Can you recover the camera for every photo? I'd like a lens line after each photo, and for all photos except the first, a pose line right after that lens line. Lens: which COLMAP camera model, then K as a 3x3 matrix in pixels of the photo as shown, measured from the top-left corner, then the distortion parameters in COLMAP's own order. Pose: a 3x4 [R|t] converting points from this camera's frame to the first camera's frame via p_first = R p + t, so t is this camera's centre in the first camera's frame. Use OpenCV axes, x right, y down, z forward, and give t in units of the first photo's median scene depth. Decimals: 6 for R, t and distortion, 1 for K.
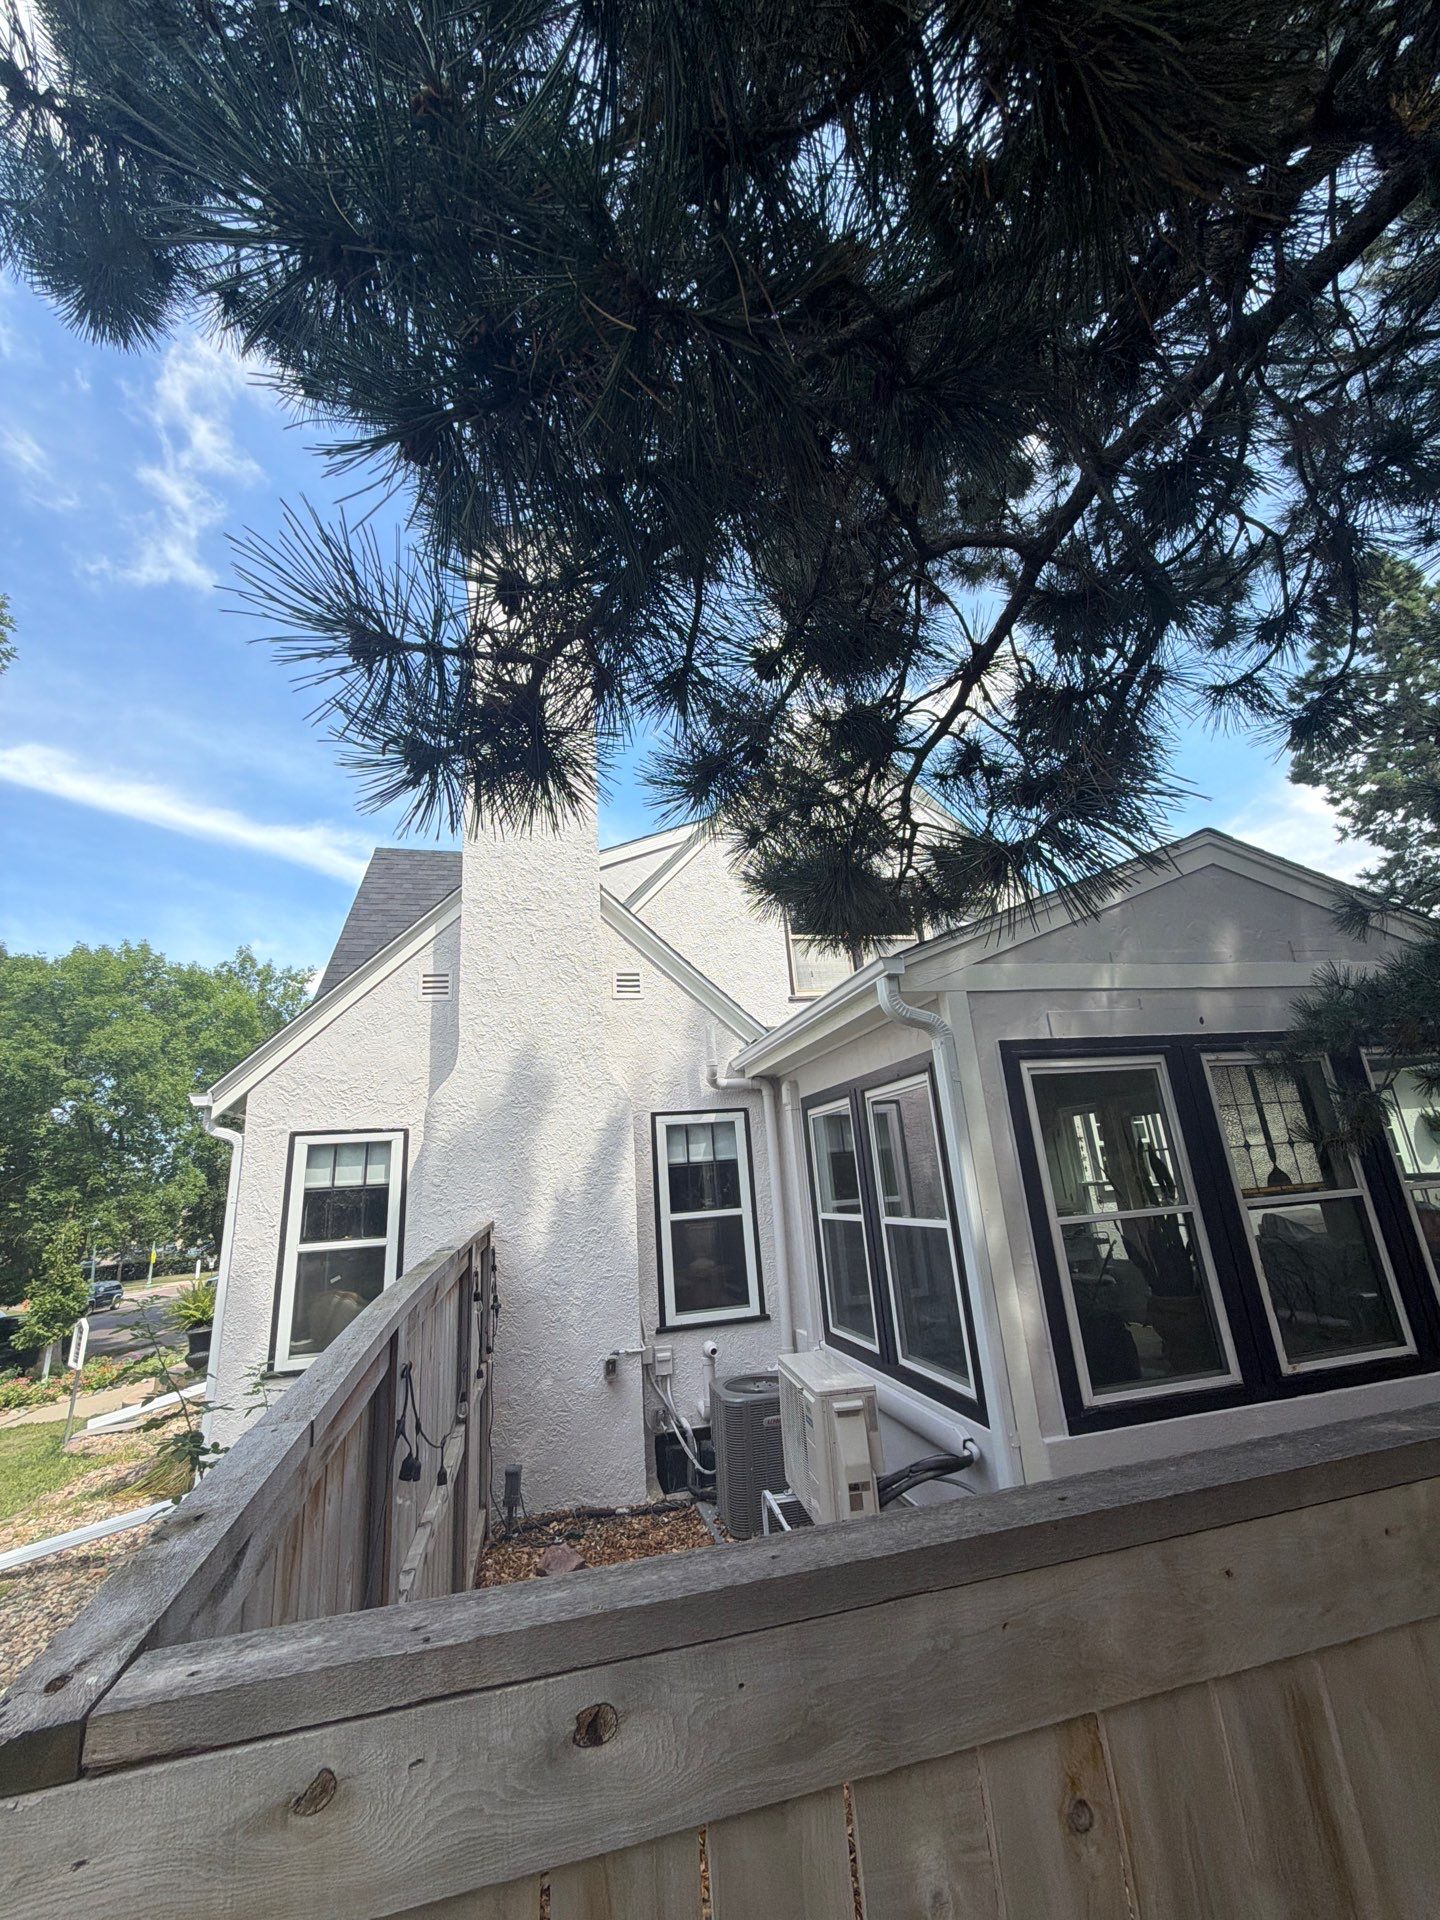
lens RADIAL K [[768.0, 0, 719.6], [0, 768.0, 956.2], [0, 0, 1]] dist [0.000925, -0.000056]
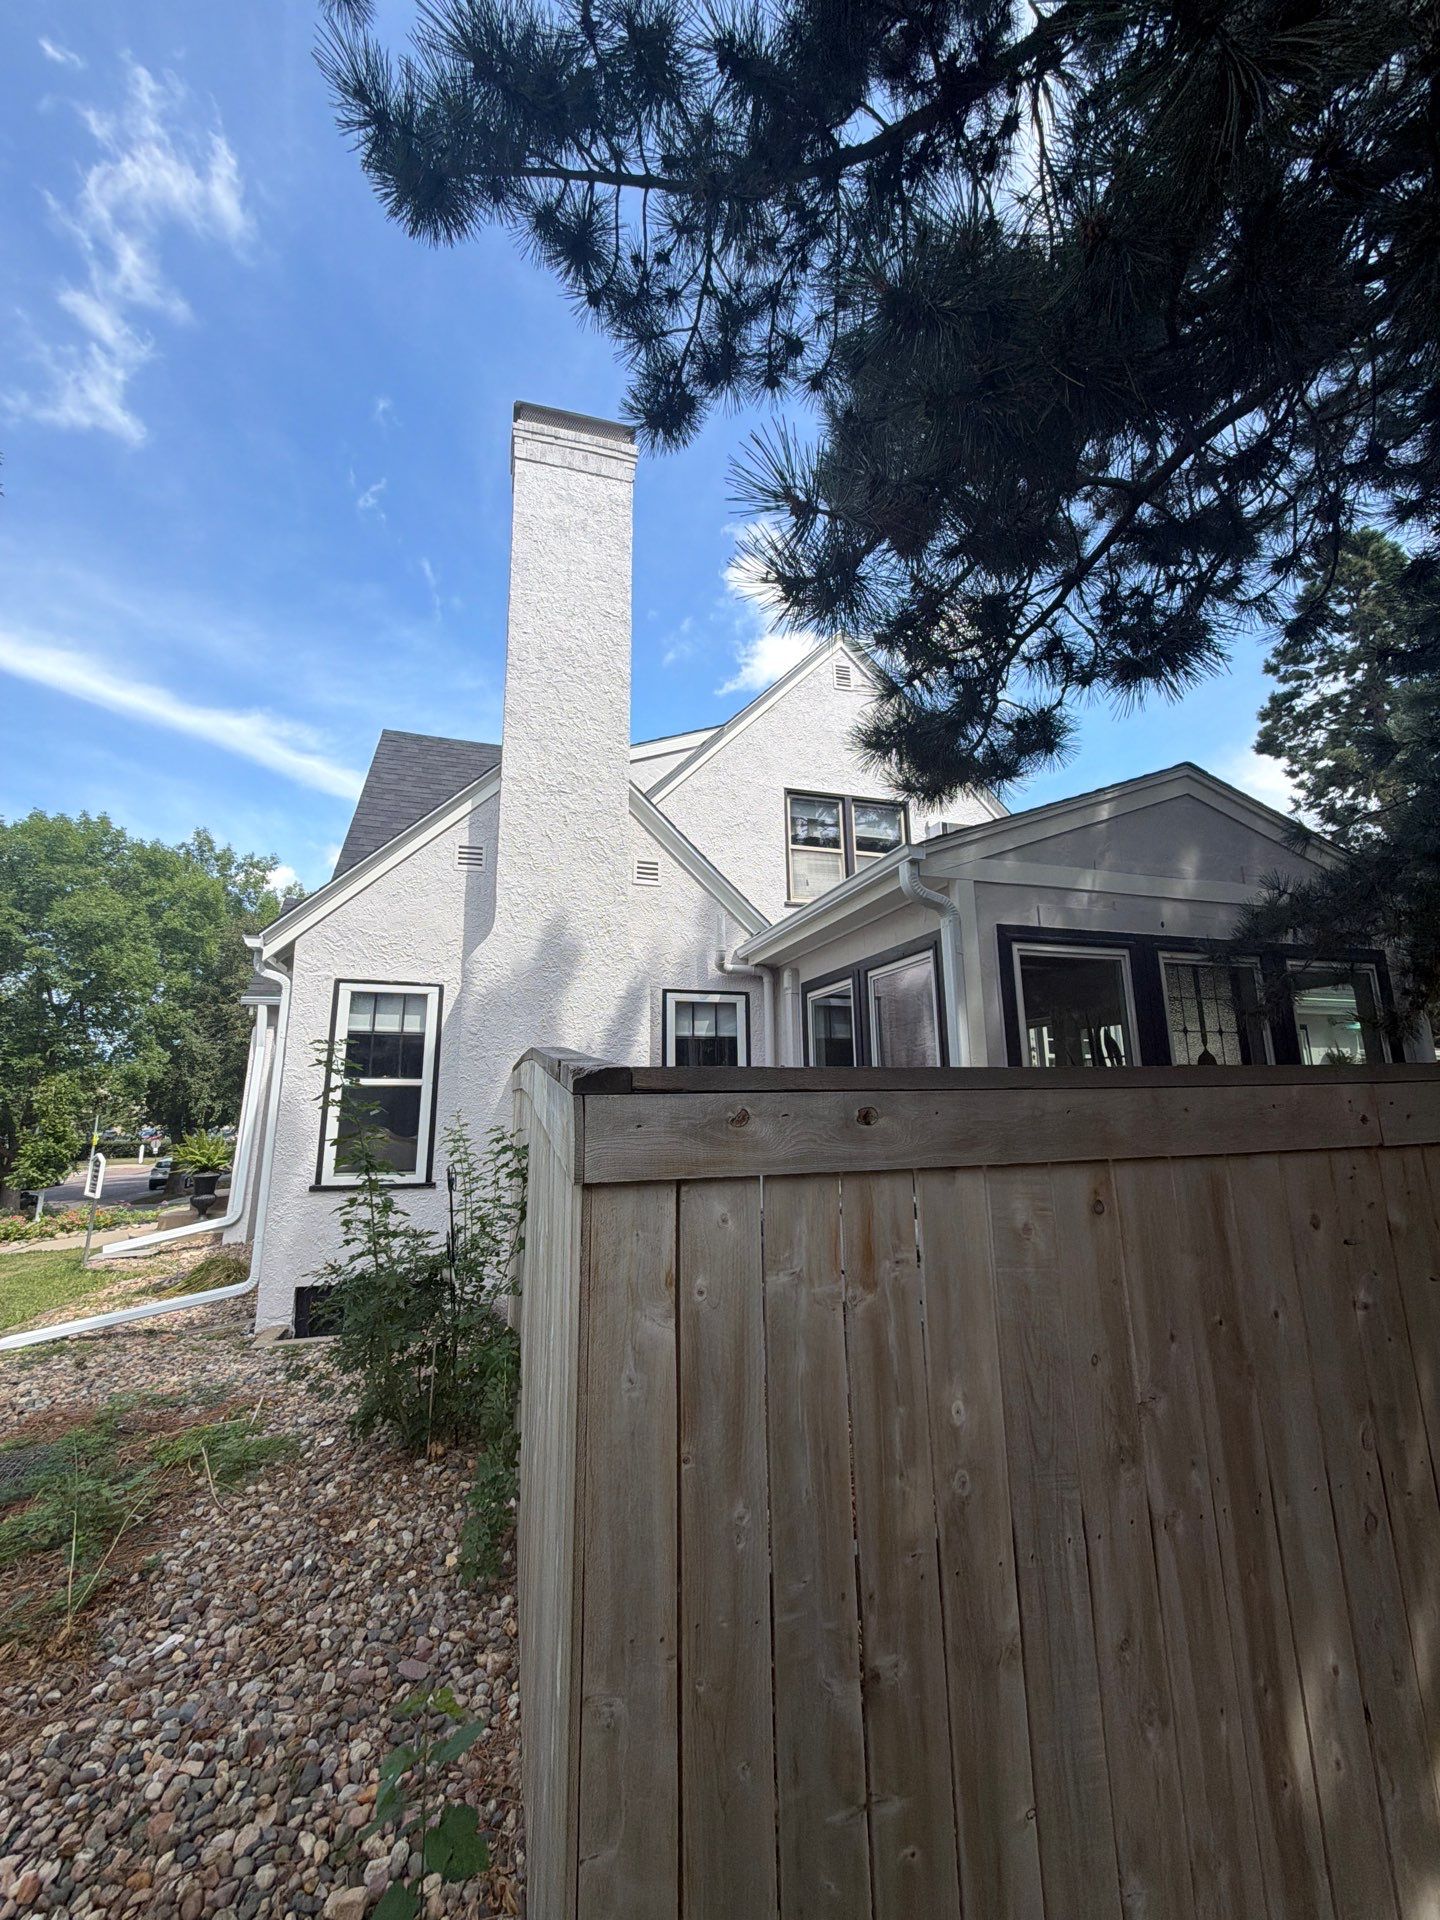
lens RADIAL K [[768.0, 0, 719.6], [0, 768.0, 956.2], [0, 0, 1]] dist [0.000925, -0.000056]
pose [[0.995618, 0.073519, 0.057784, -0.077151], [-0.078471, 0.992962, 0.088711, 0.054322], [-0.050855, -0.092857, 0.994380, -0.096798]]
